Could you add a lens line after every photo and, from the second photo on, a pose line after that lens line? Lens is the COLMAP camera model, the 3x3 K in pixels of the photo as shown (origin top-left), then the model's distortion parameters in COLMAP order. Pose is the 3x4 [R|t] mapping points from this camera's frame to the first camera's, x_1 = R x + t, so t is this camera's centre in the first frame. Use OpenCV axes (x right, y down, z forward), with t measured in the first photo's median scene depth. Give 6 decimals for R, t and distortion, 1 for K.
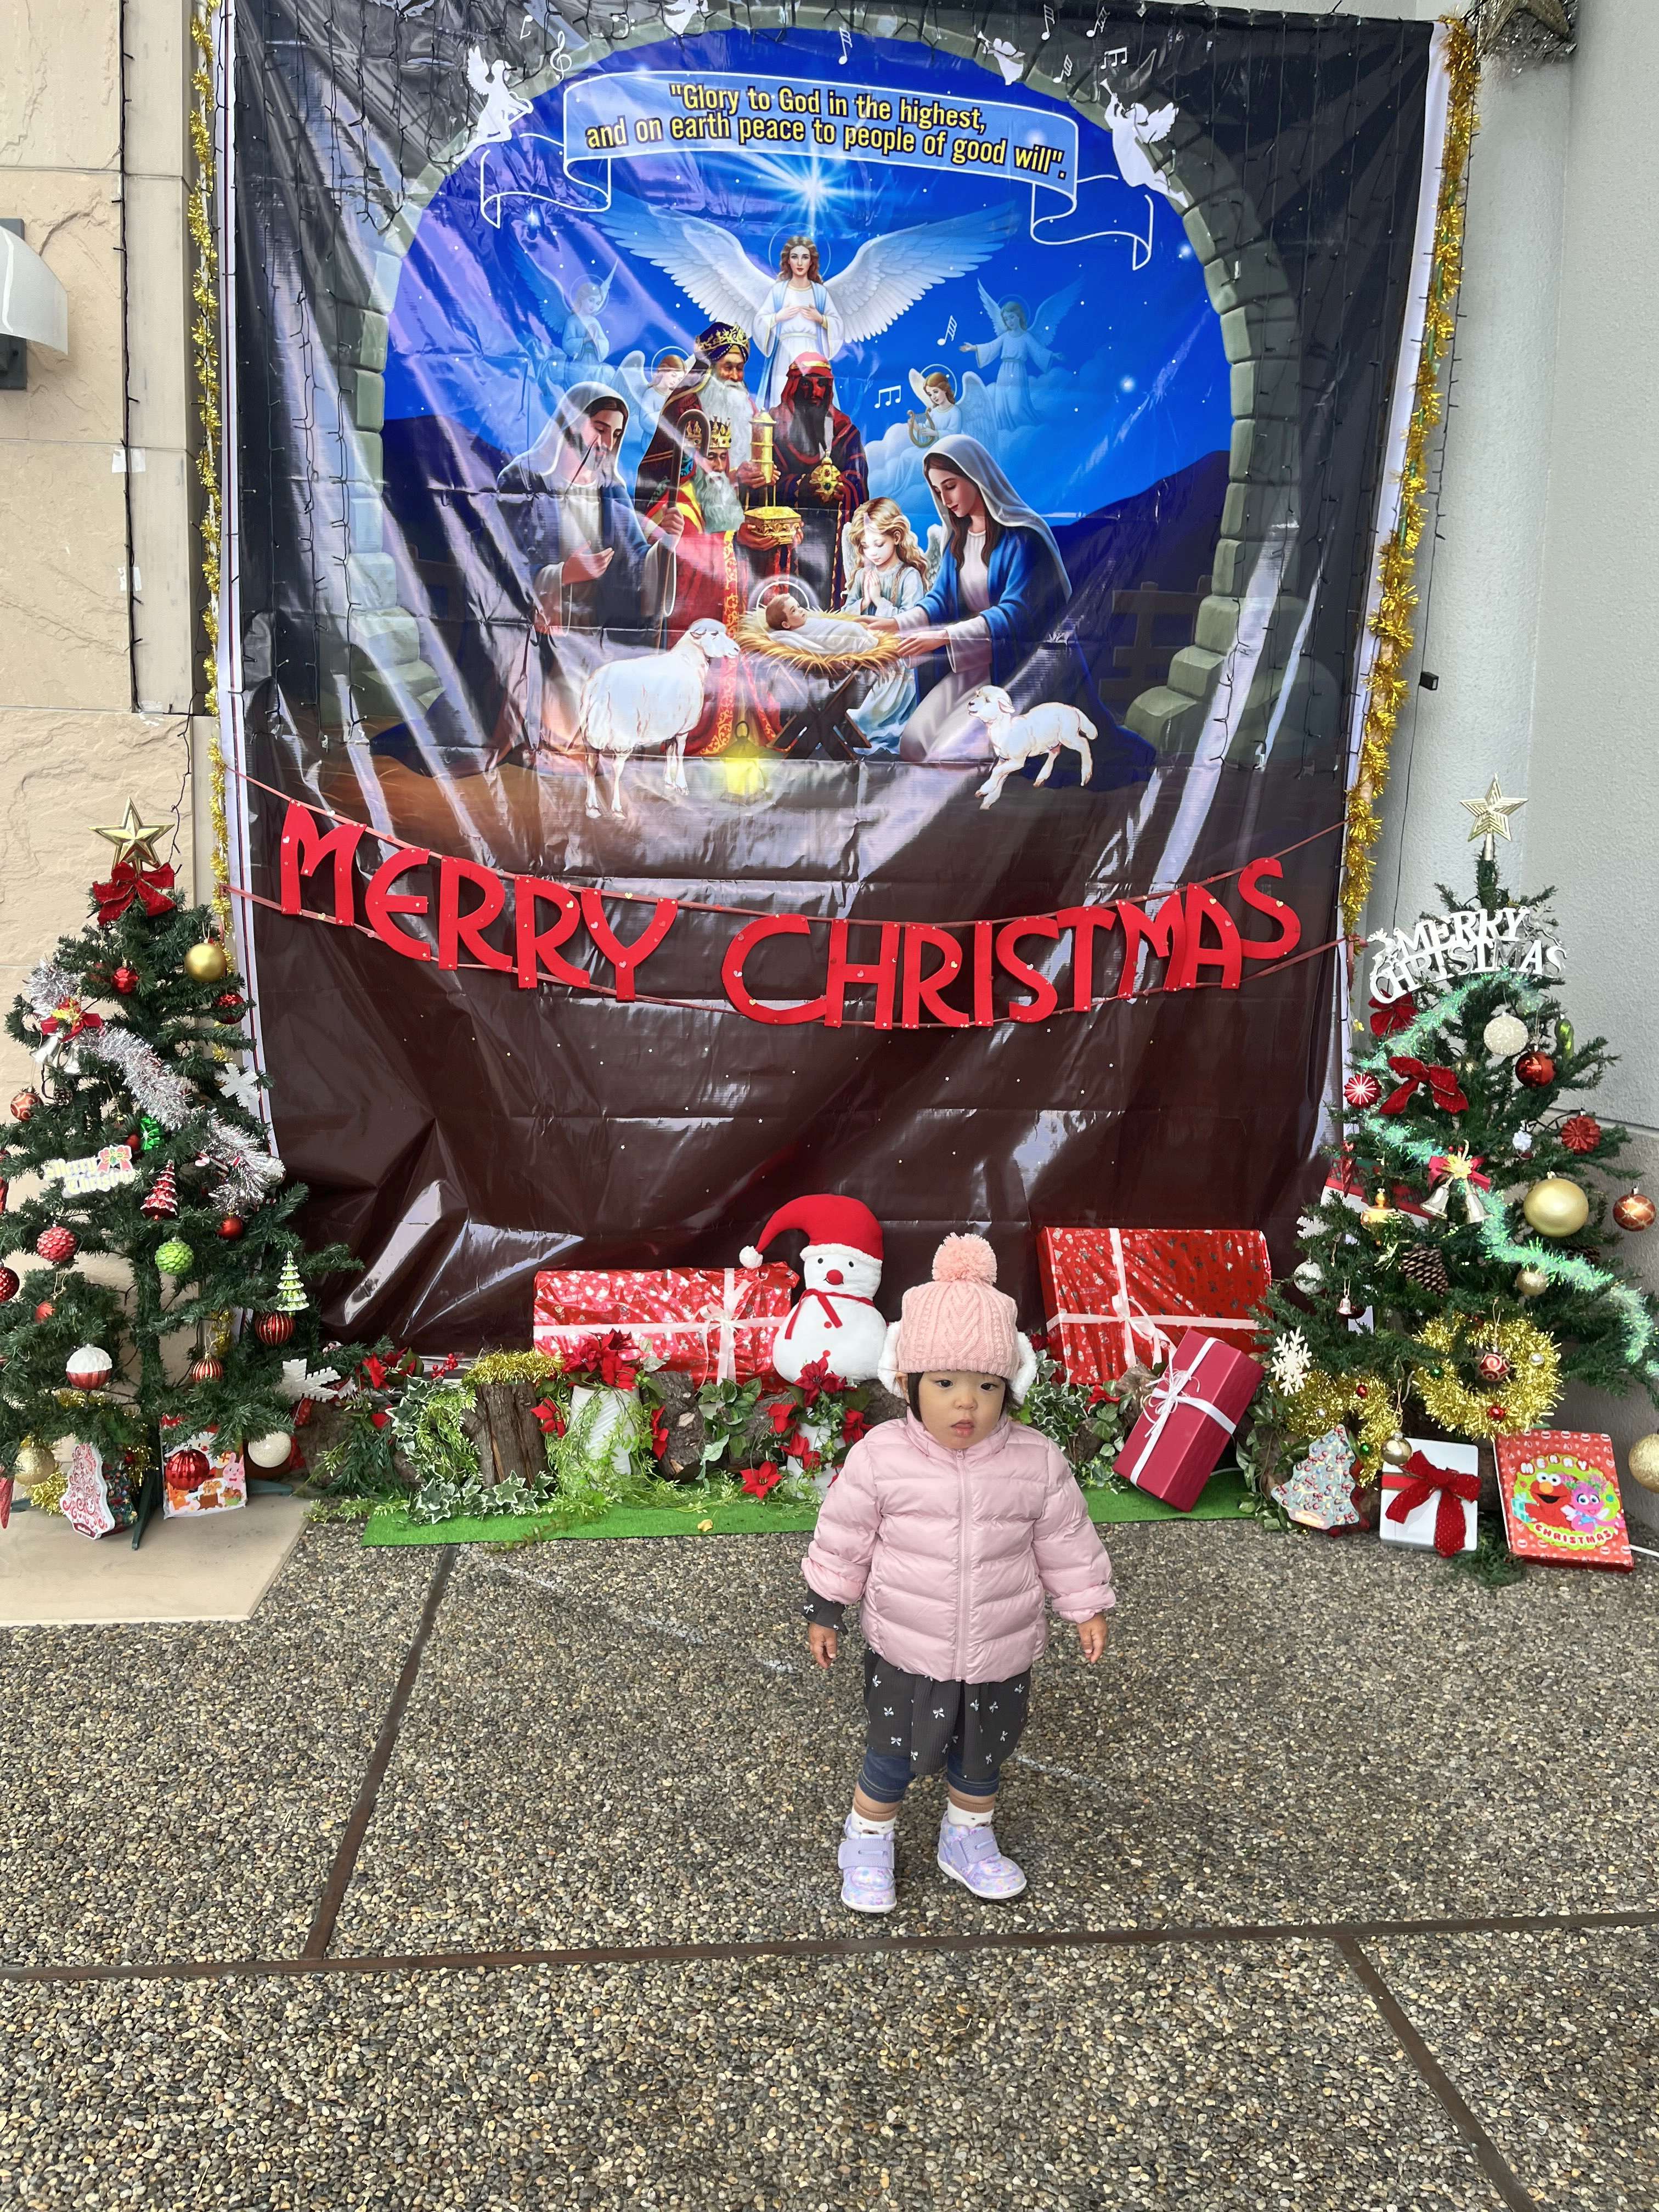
lens RADIAL K [[1699.8, 0, 829.5], [0, 1699.8, 1106.0], [0, 0, 1]] dist [0.083147, -0.134688]
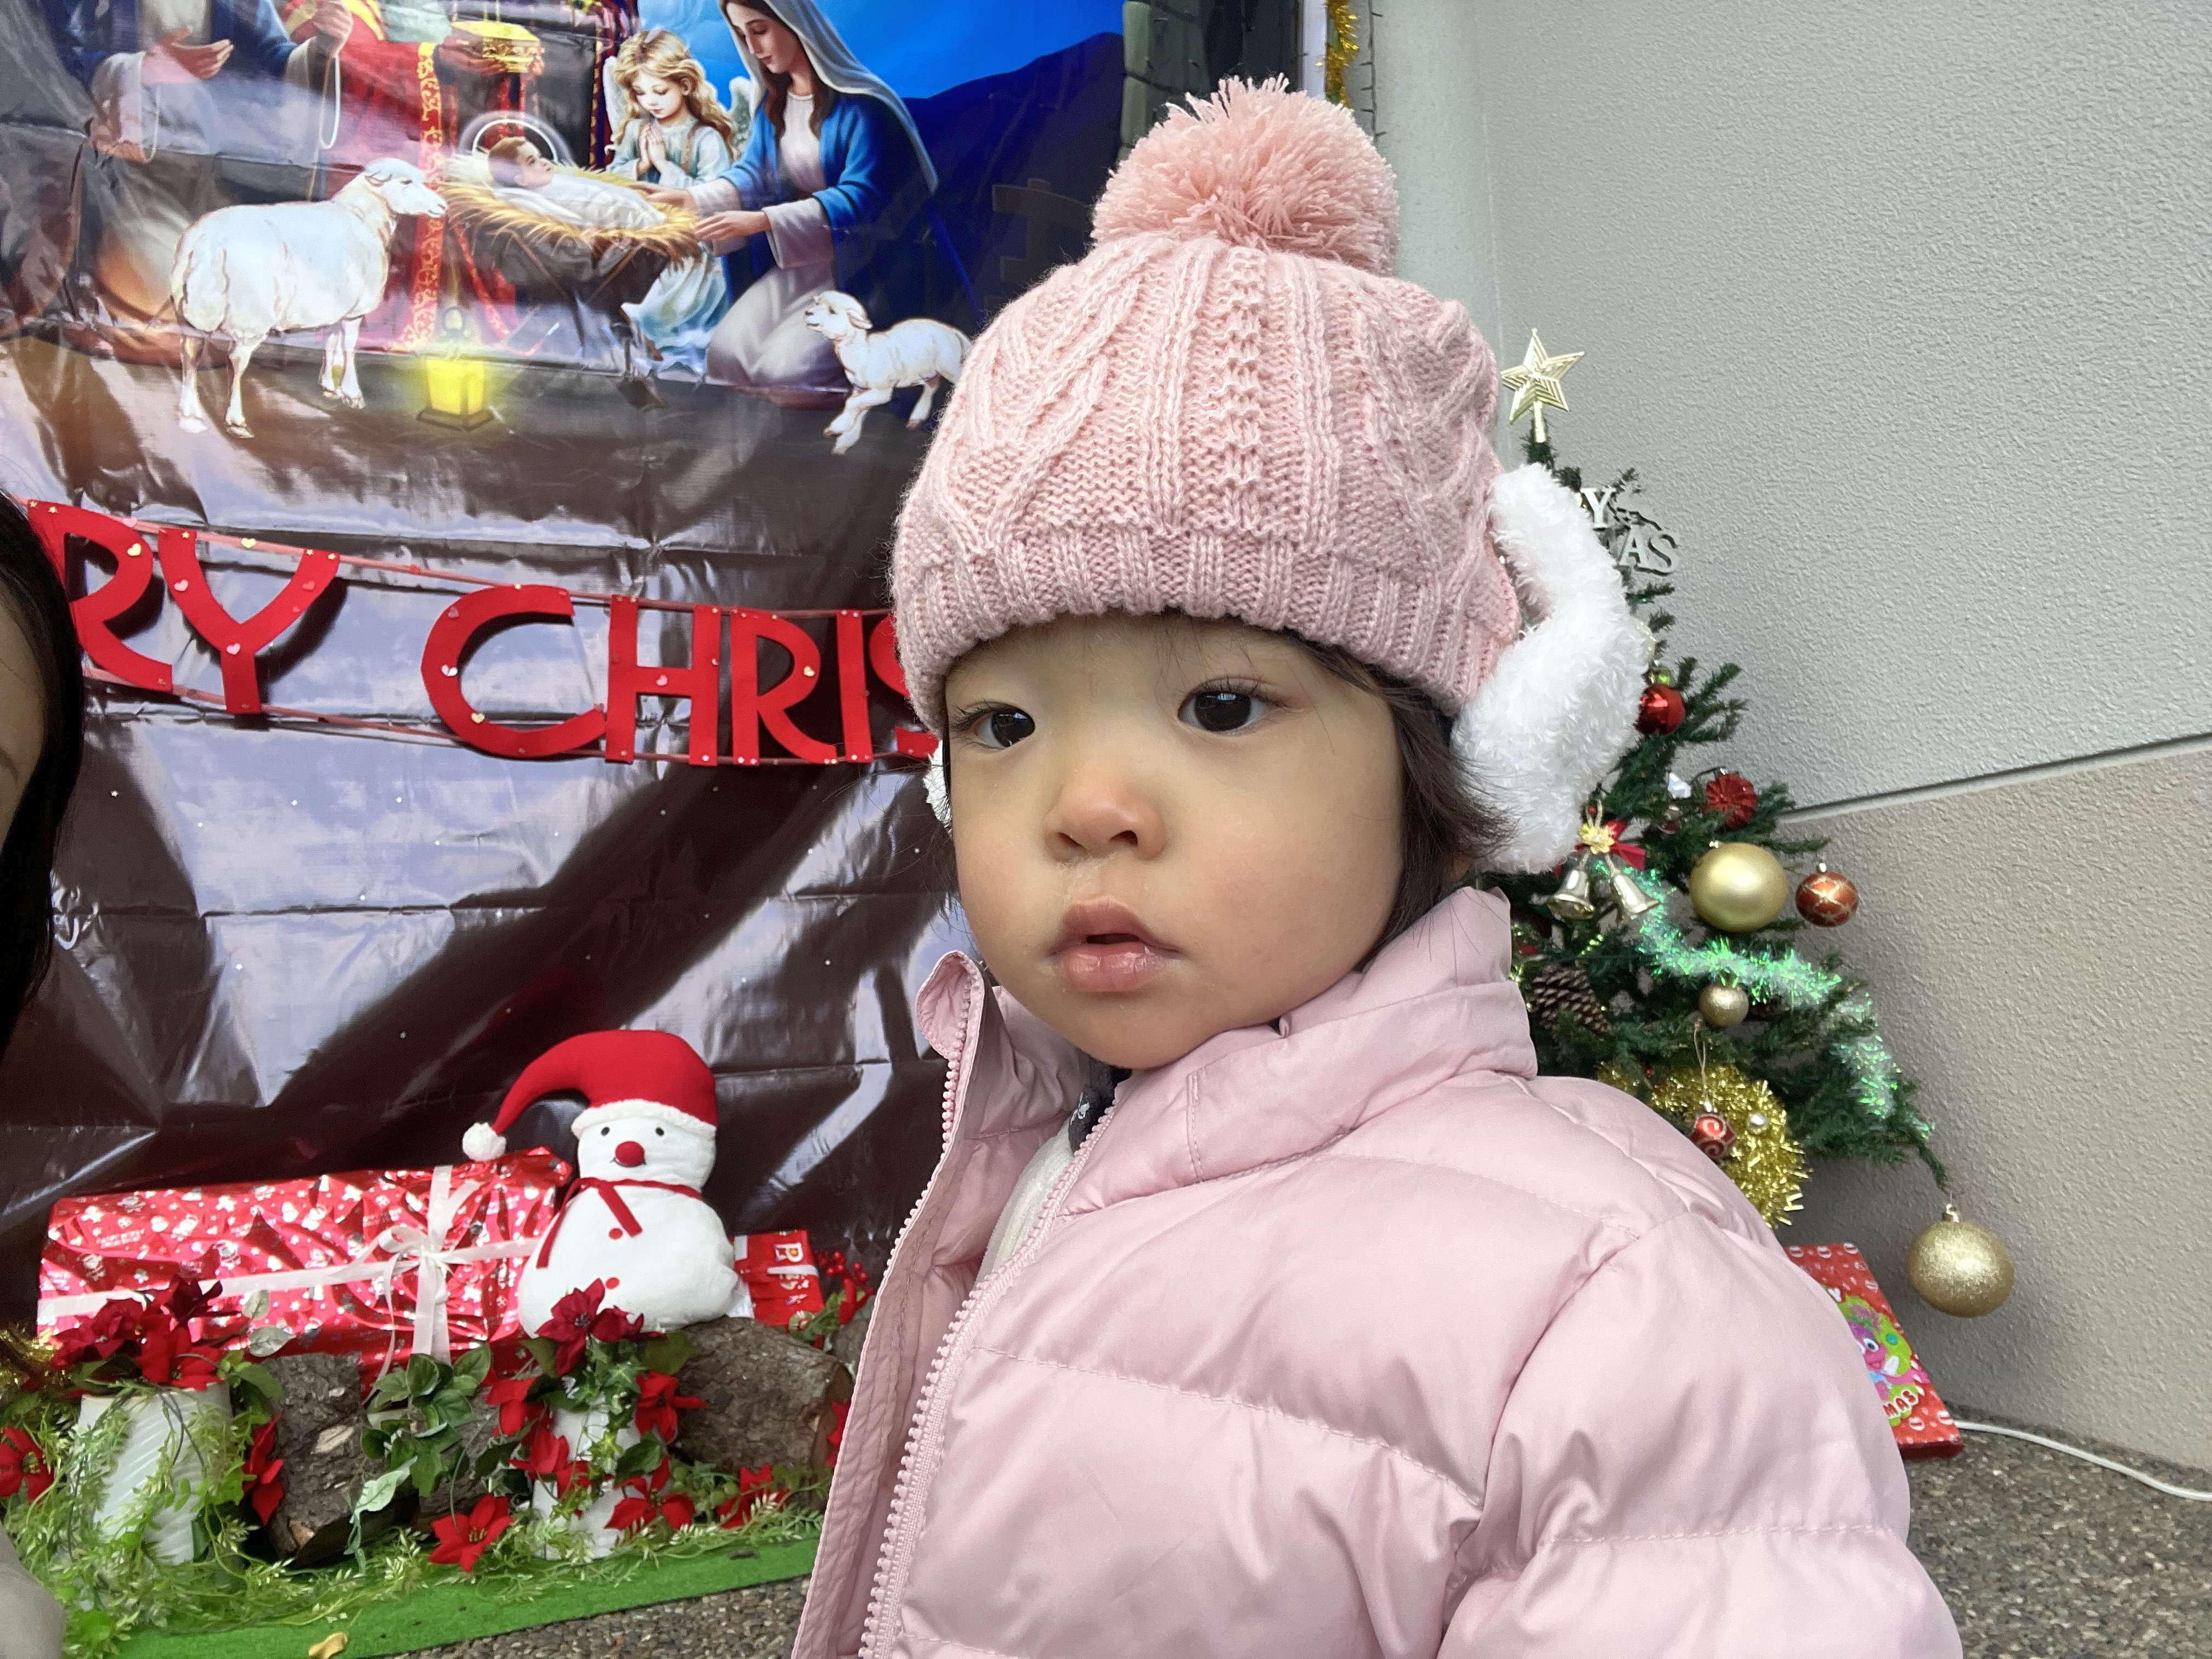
lens RADIAL K [[1497.7, 0, 1113.5], [0, 1497.7, 826.2], [0, 0, 1]] dist [0.071059, -0.089191]
pose [[0.968215, -0.046005, 0.245854, 0.044213], [0.100377, 0.971782, -0.213459, 0.125102], [-0.229096, 0.231352, 0.945511, 0.458115]]
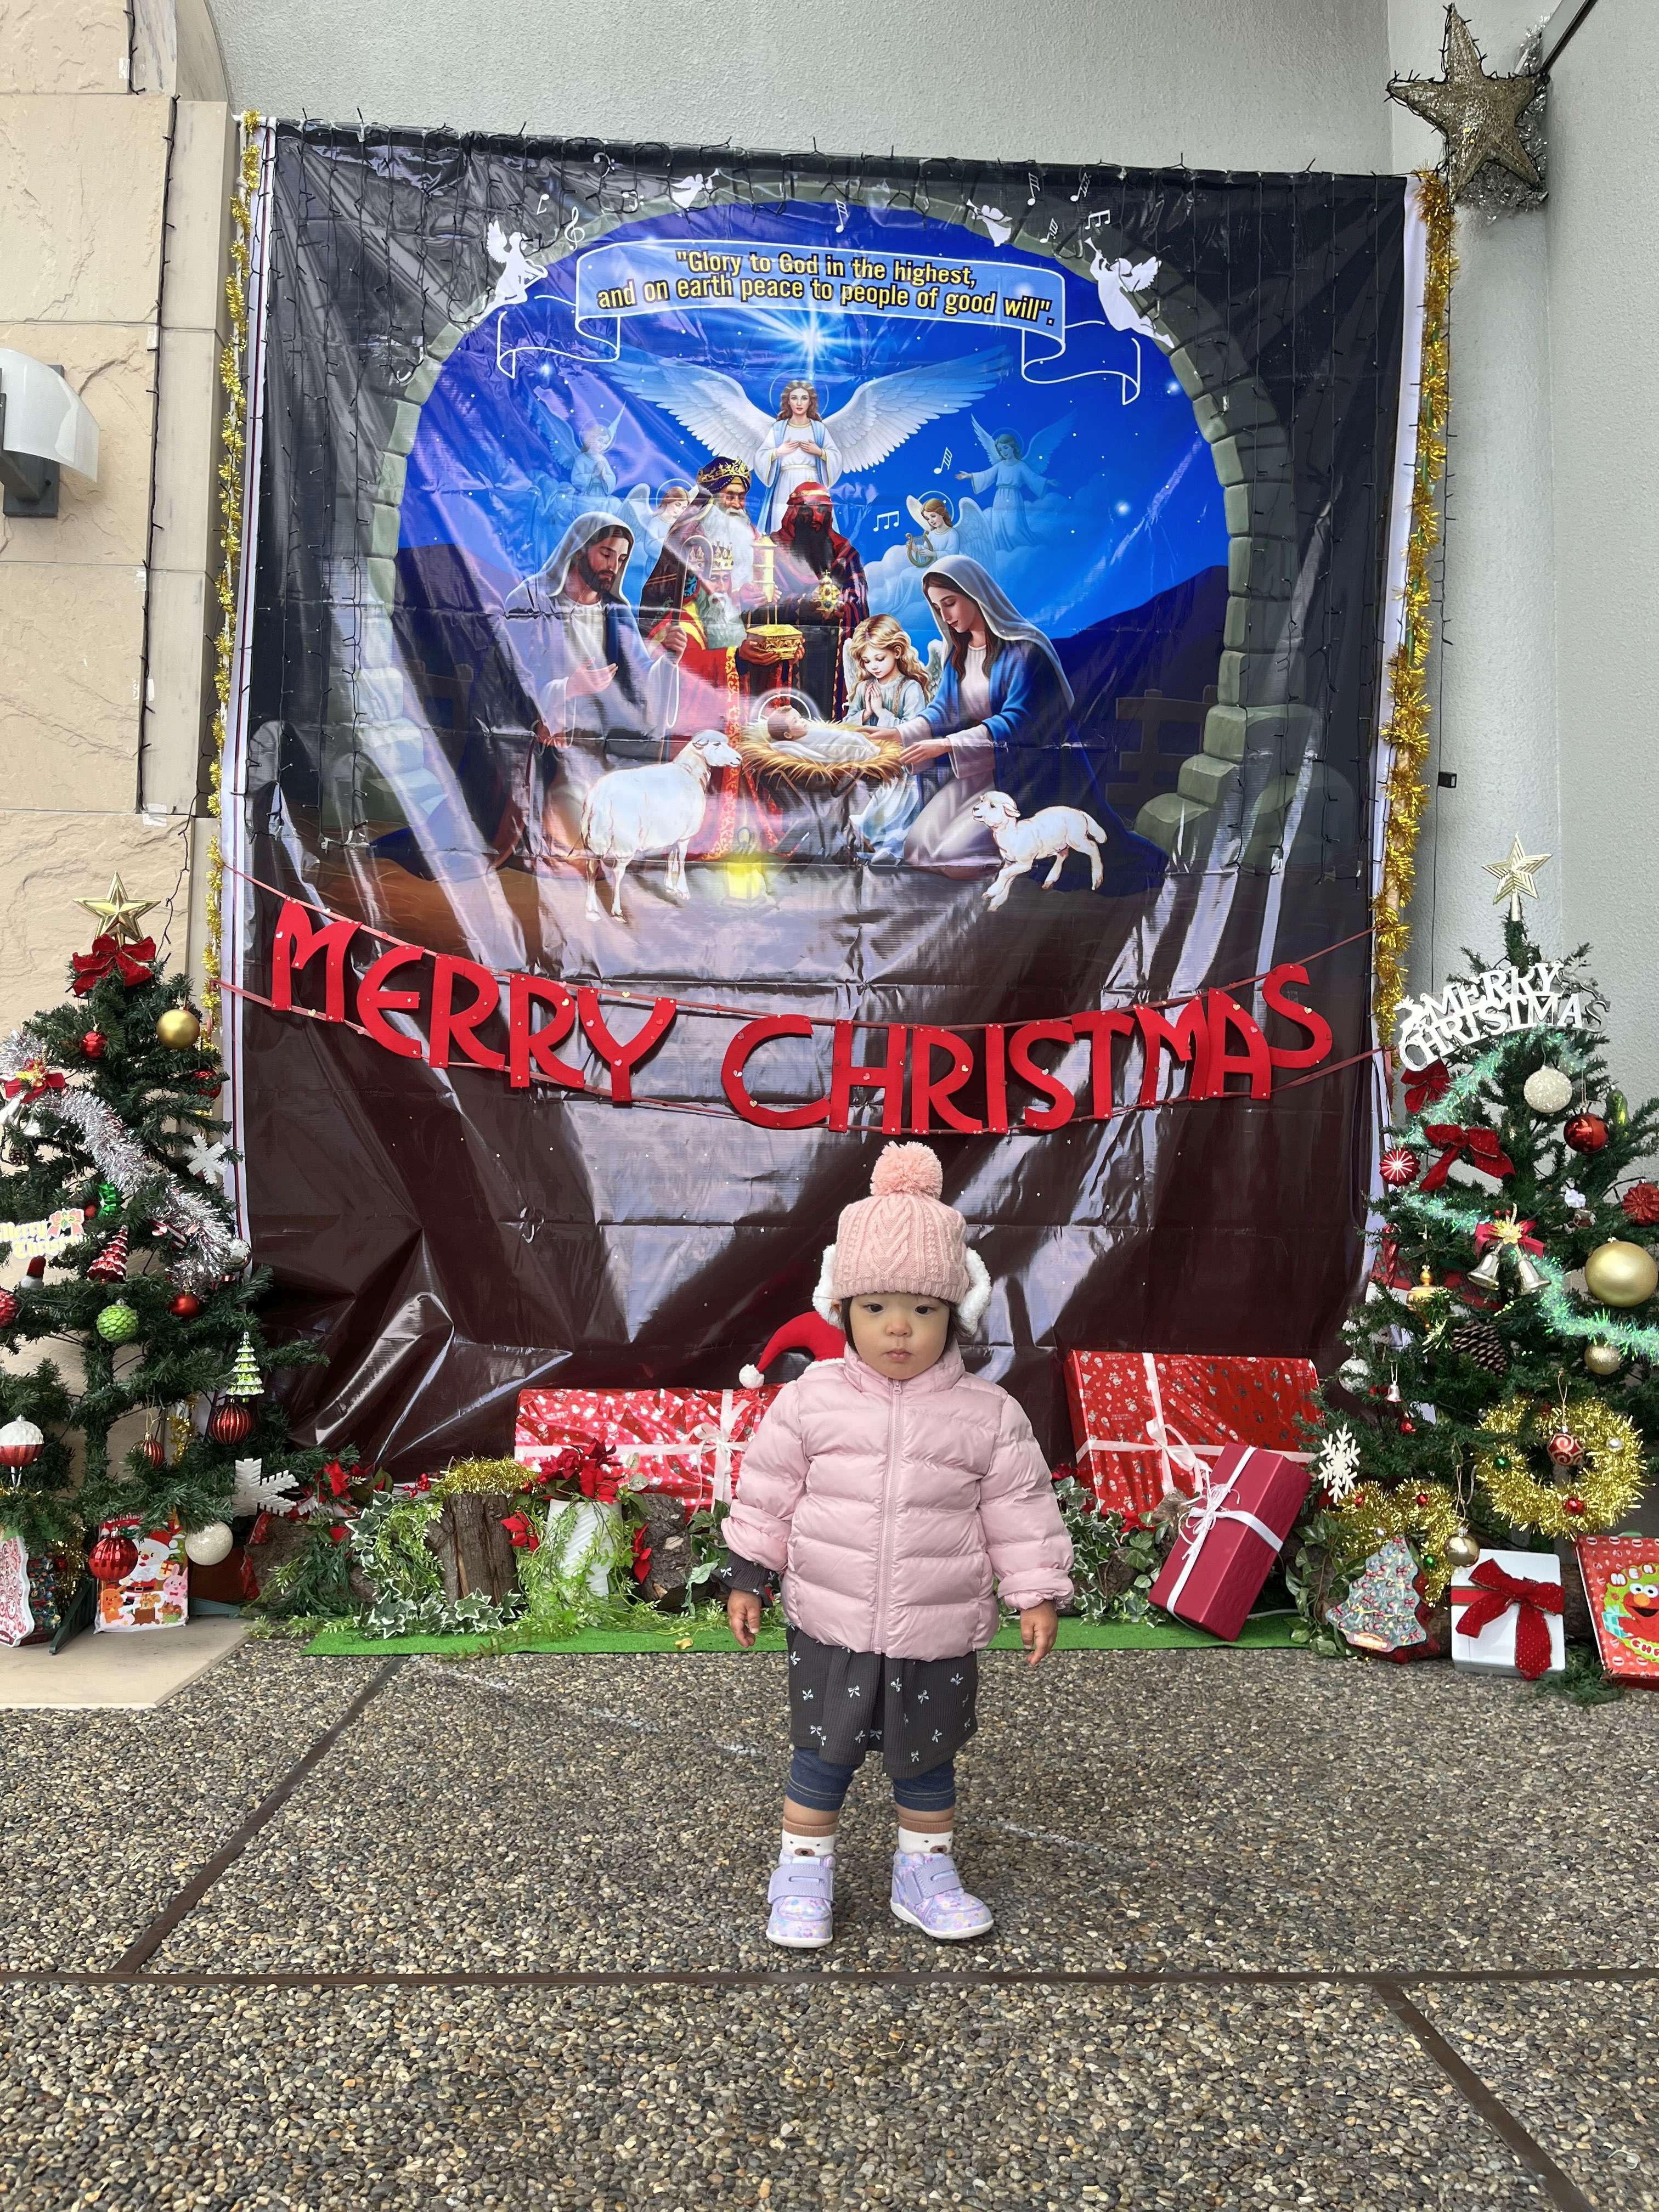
lens RADIAL K [[1699.8, 0, 829.5], [0, 1699.8, 1106.0], [0, 0, 1]] dist [0.083147, -0.134688]
pose [[0.998529, -0.014263, -0.052318, 0.050601], [0.003567, 0.979978, -0.199073, 0.138768], [0.054109, 0.198593, 0.978587, 0.066730]]
